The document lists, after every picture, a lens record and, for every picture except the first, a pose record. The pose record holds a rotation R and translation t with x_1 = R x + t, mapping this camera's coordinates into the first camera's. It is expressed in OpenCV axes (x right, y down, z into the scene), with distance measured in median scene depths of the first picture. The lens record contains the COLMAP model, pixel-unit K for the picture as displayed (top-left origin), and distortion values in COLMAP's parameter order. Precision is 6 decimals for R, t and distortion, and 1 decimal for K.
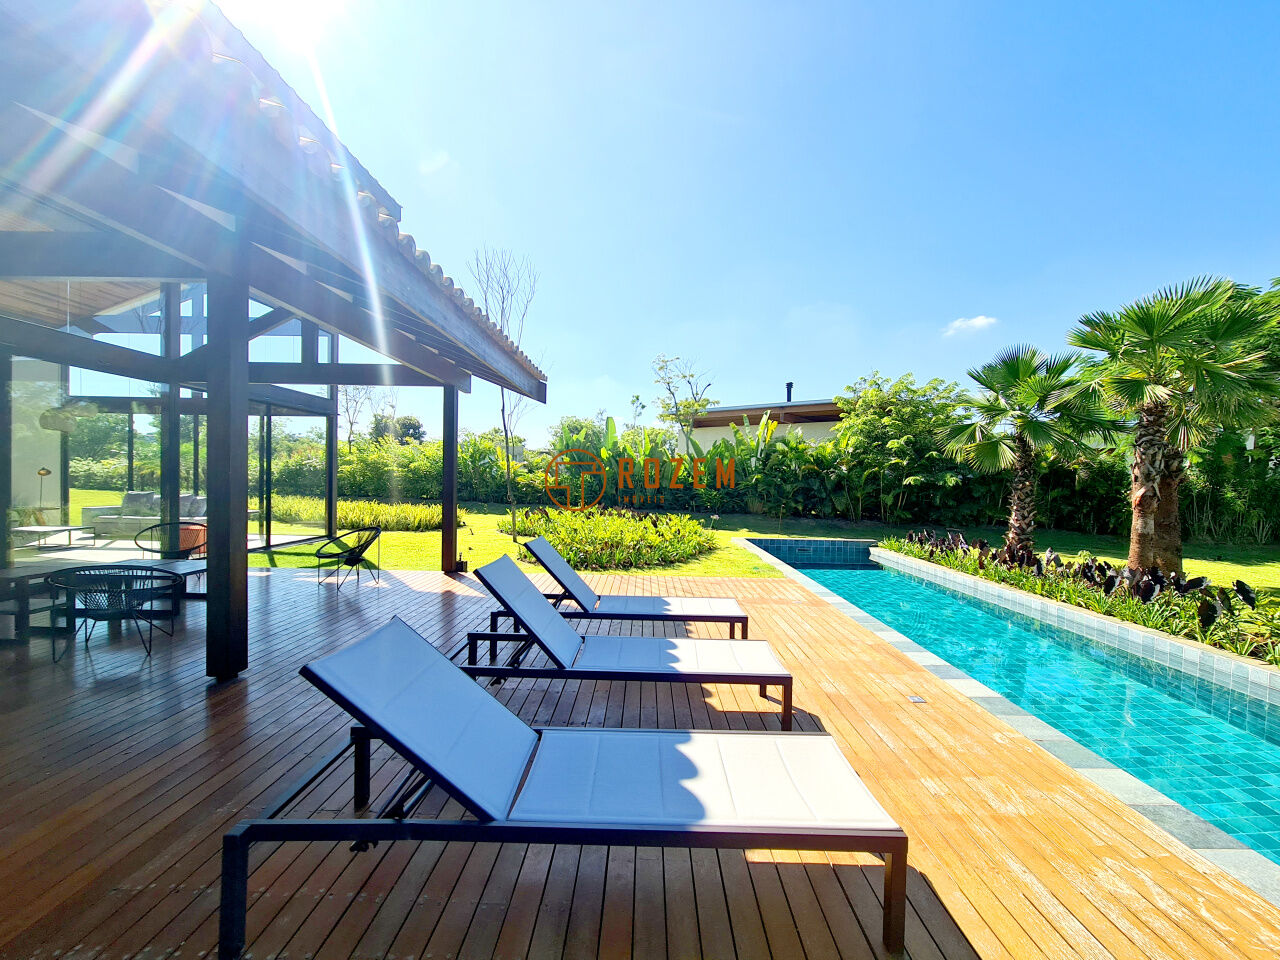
lens RADIAL K [[526.9, 0, 643.1], [0, 526.9, 487.4], [0, 0, 1]] dist [0.000746, -0.001769]
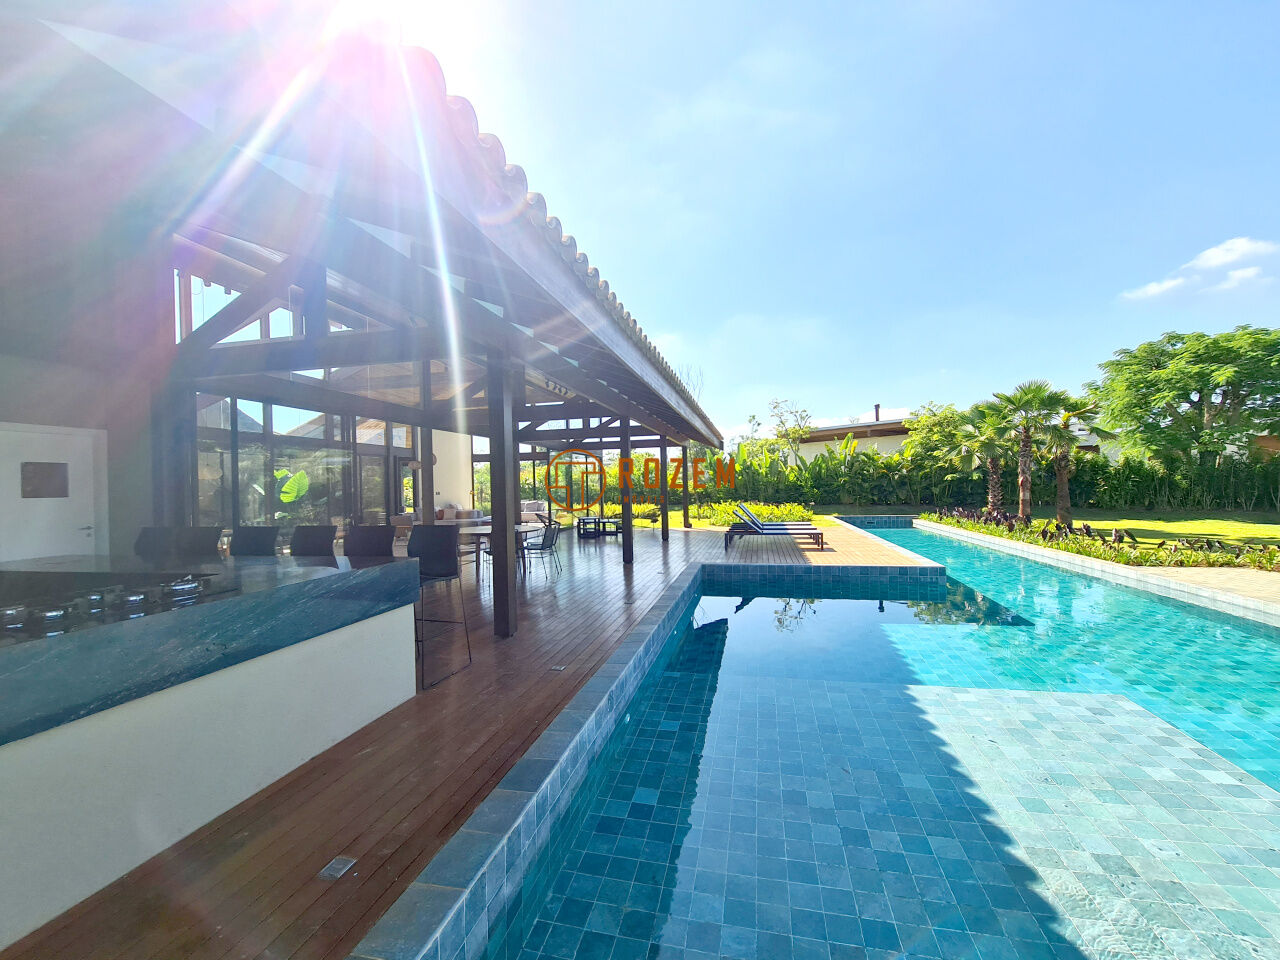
lens RADIAL K [[526.9, 0, 640.7], [0, 526.9, 483.2], [0, 0, 1]] dist [0.000746, -0.001769]
pose [[0.976244, -0.042272, -0.212508, -0.032375], [0.037620, 0.998957, -0.025891, 0.009583], [0.213381, 0.017281, 0.976816, -0.607177]]
